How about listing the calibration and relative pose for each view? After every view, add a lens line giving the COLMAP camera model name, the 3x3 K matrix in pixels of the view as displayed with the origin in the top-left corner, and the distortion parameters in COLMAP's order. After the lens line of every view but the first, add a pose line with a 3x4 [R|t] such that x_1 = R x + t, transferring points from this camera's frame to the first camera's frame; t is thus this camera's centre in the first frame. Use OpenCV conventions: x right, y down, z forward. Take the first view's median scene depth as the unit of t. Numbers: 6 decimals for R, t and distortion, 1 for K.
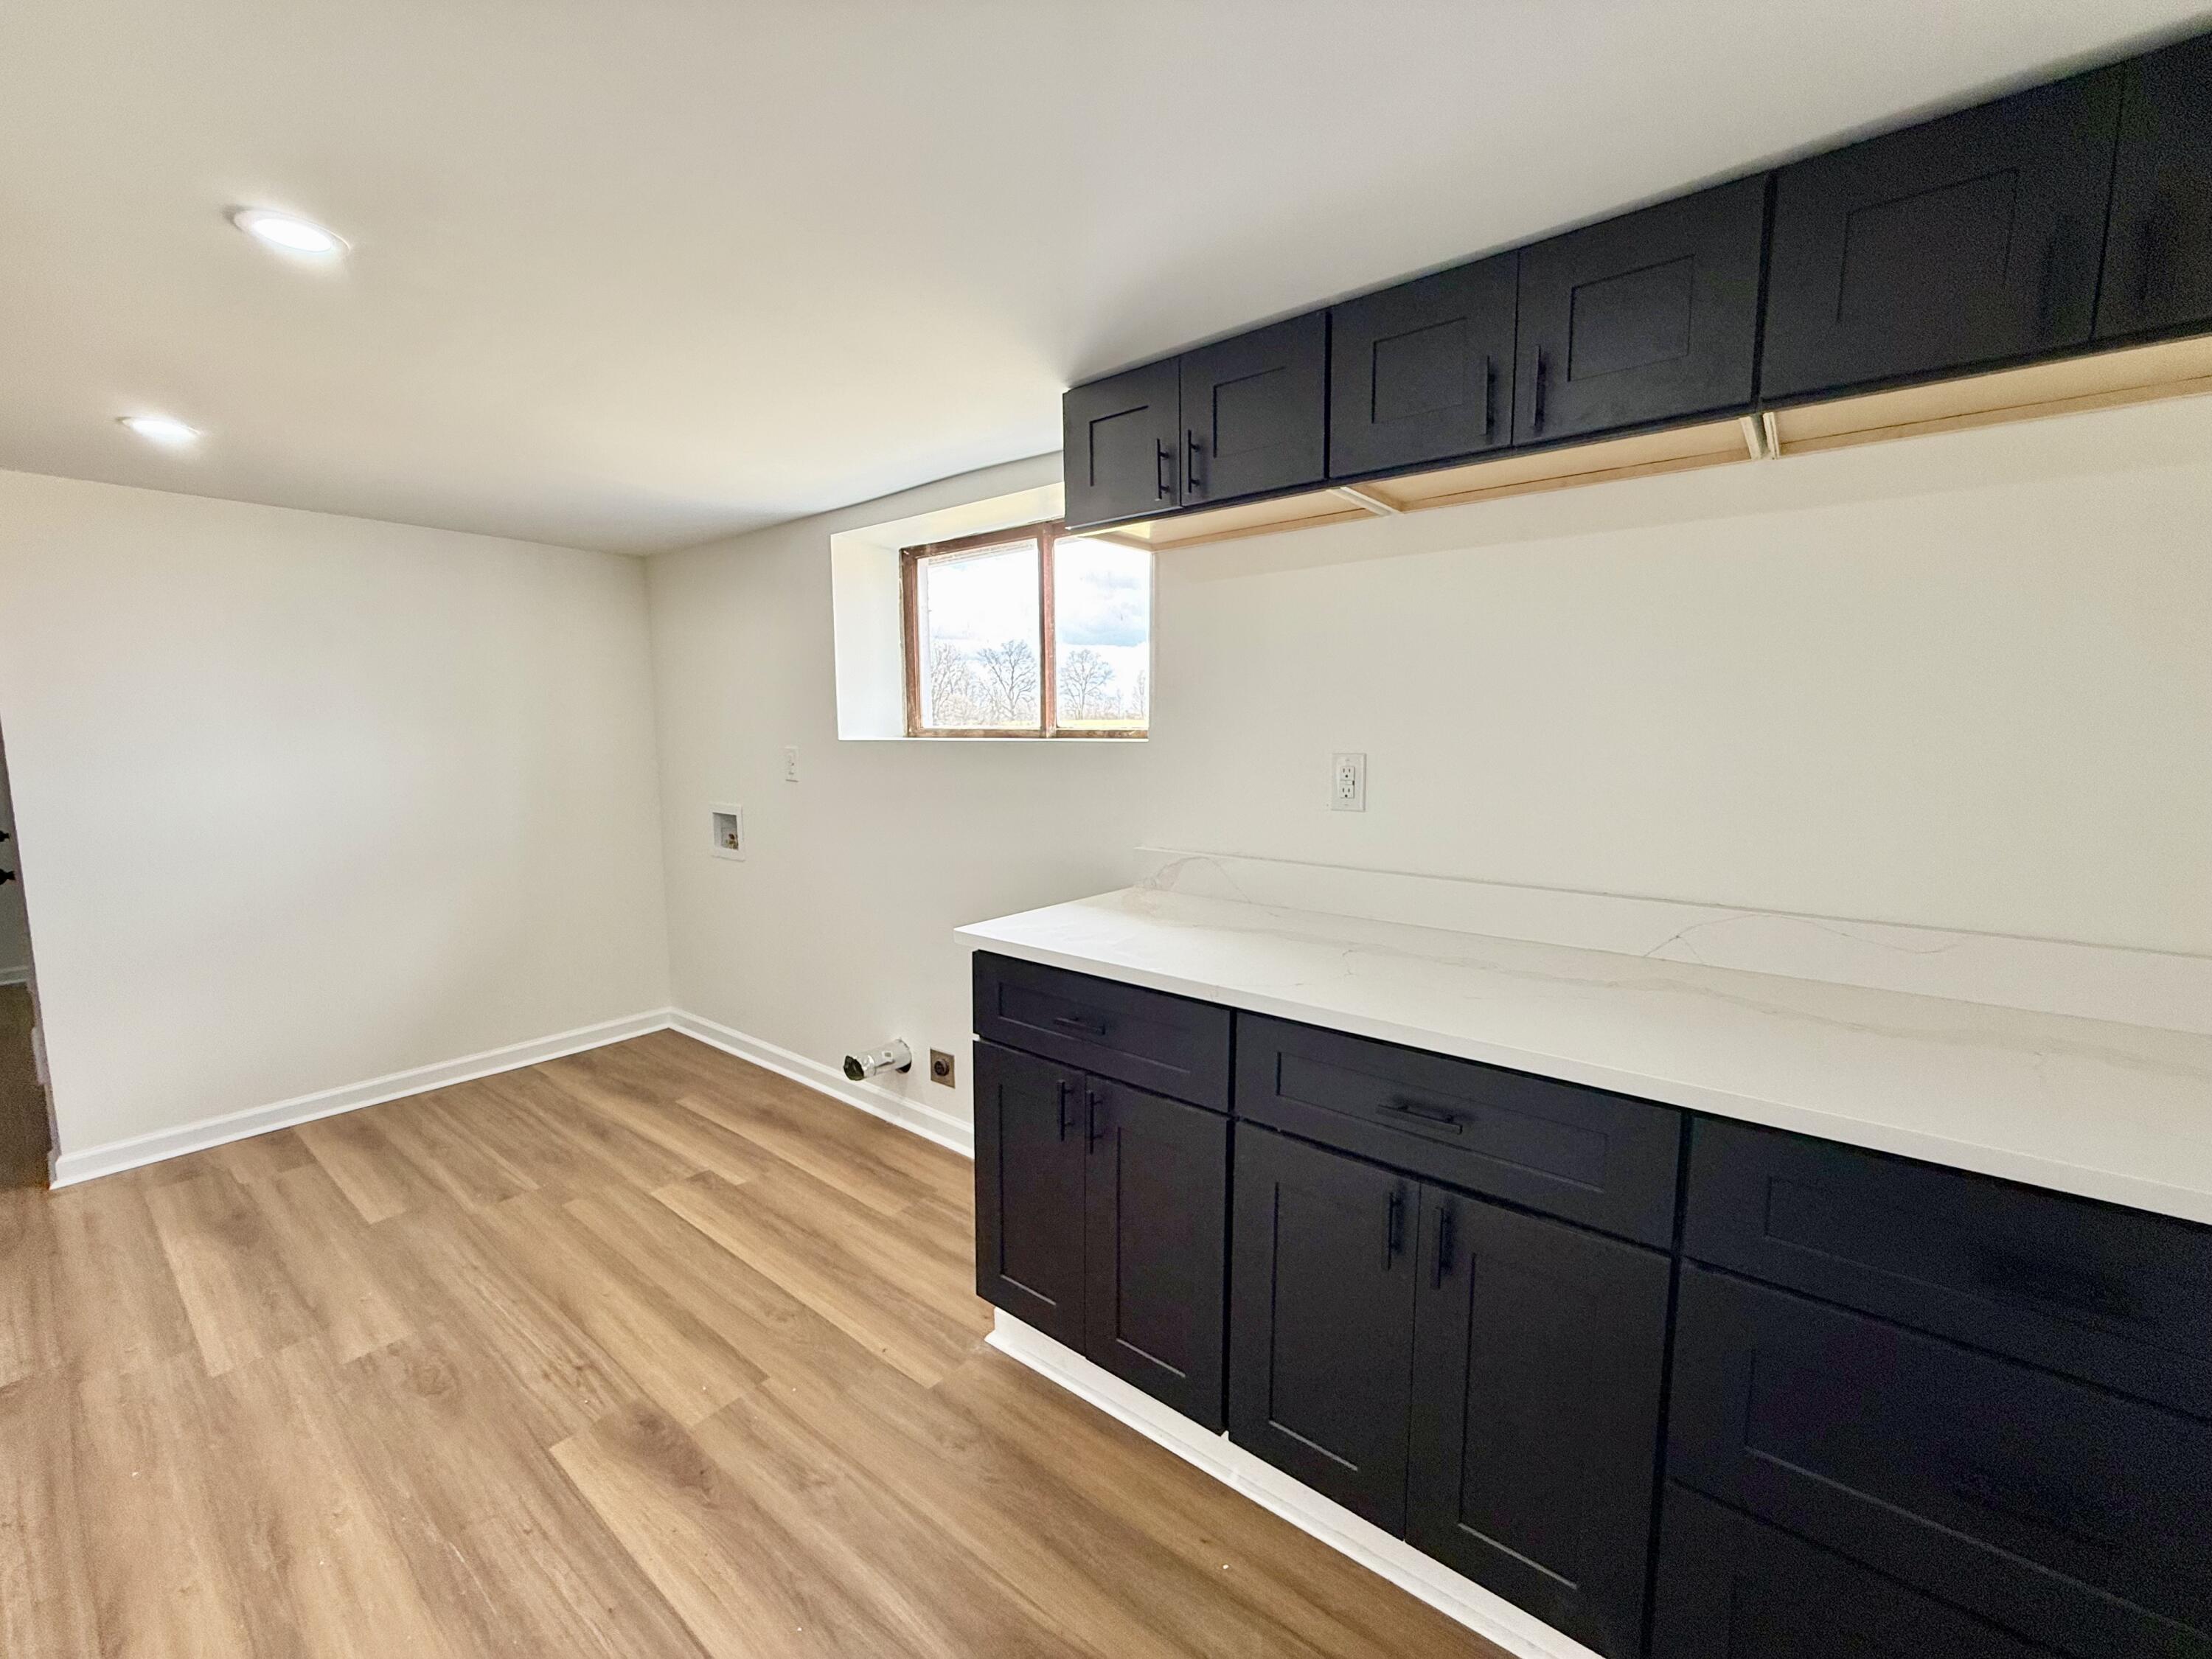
lens RADIAL K [[878.7, 0, 1103.5], [0, 878.7, 826.9], [0, 0, 1]] dist [-0.001575, 0.000003]
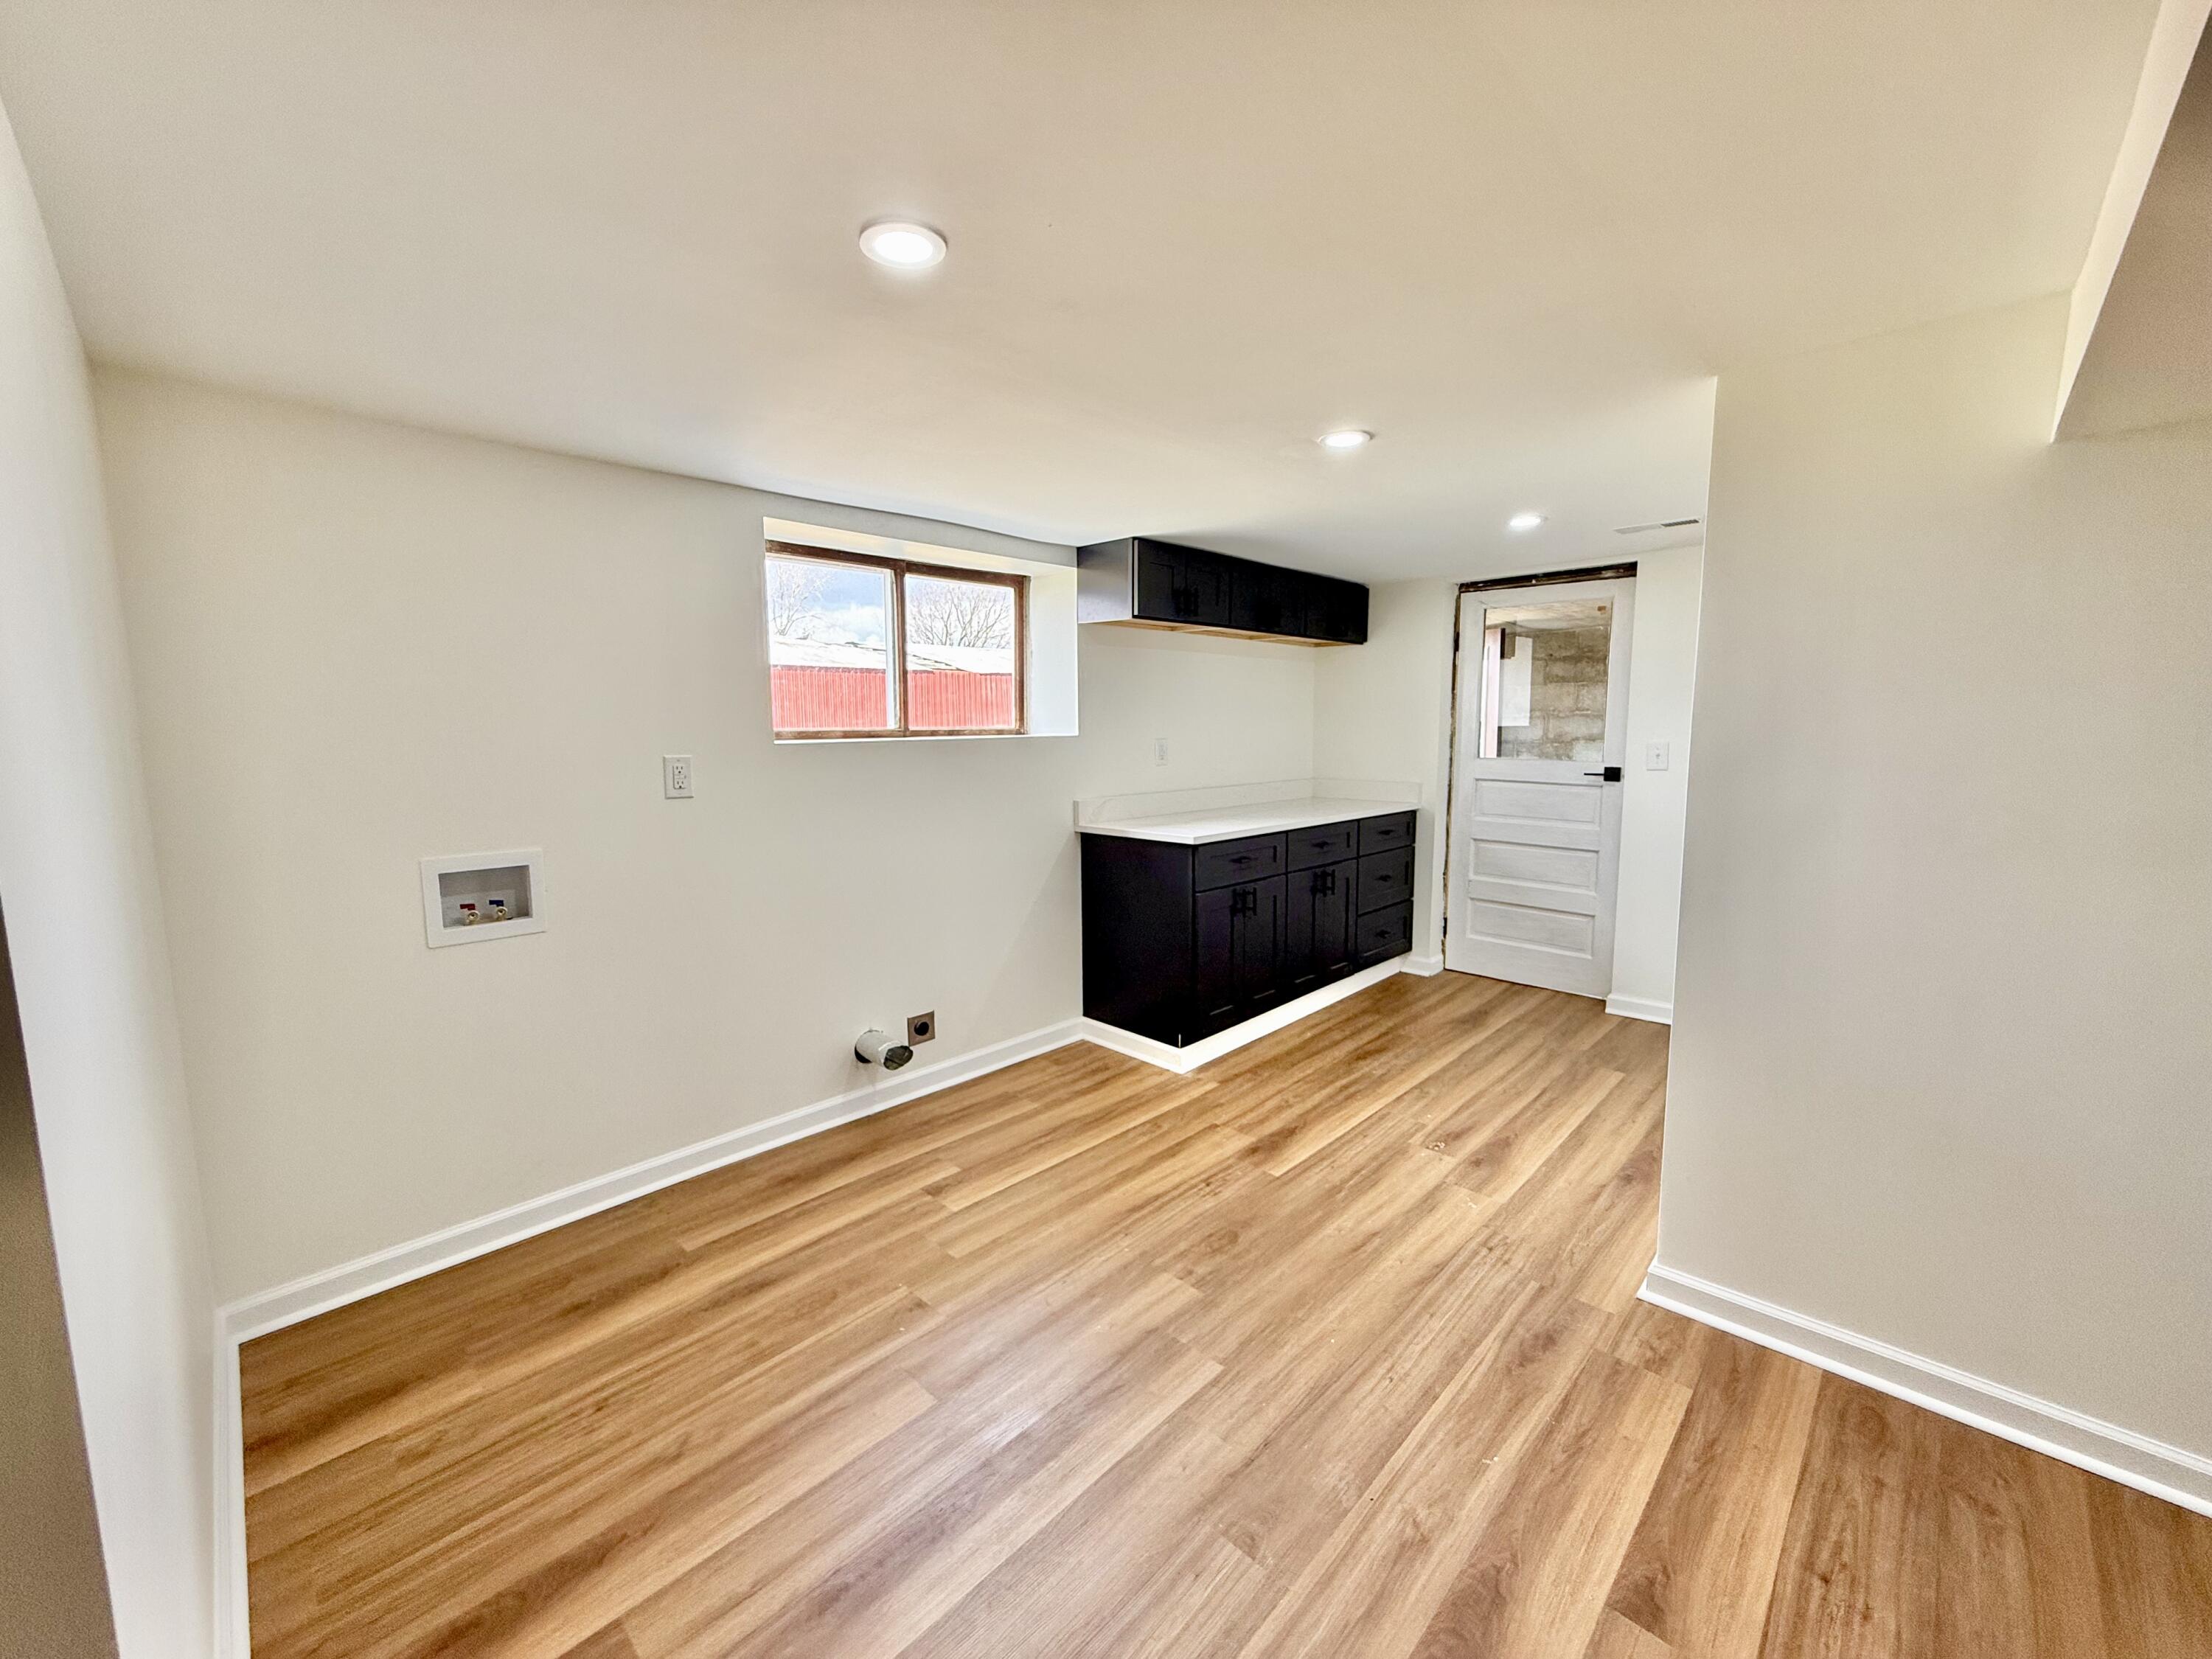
lens RADIAL K [[878.7, 0, 1103.5], [0, 878.7, 826.9], [0, 0, 1]] dist [-0.001575, 0.000003]
pose [[0.112778, -0.116515, 0.986765, -1.455102], [0.119934, 0.987436, 0.102887, -0.083299], [-0.986355, 0.106743, 0.125336, 0.698194]]
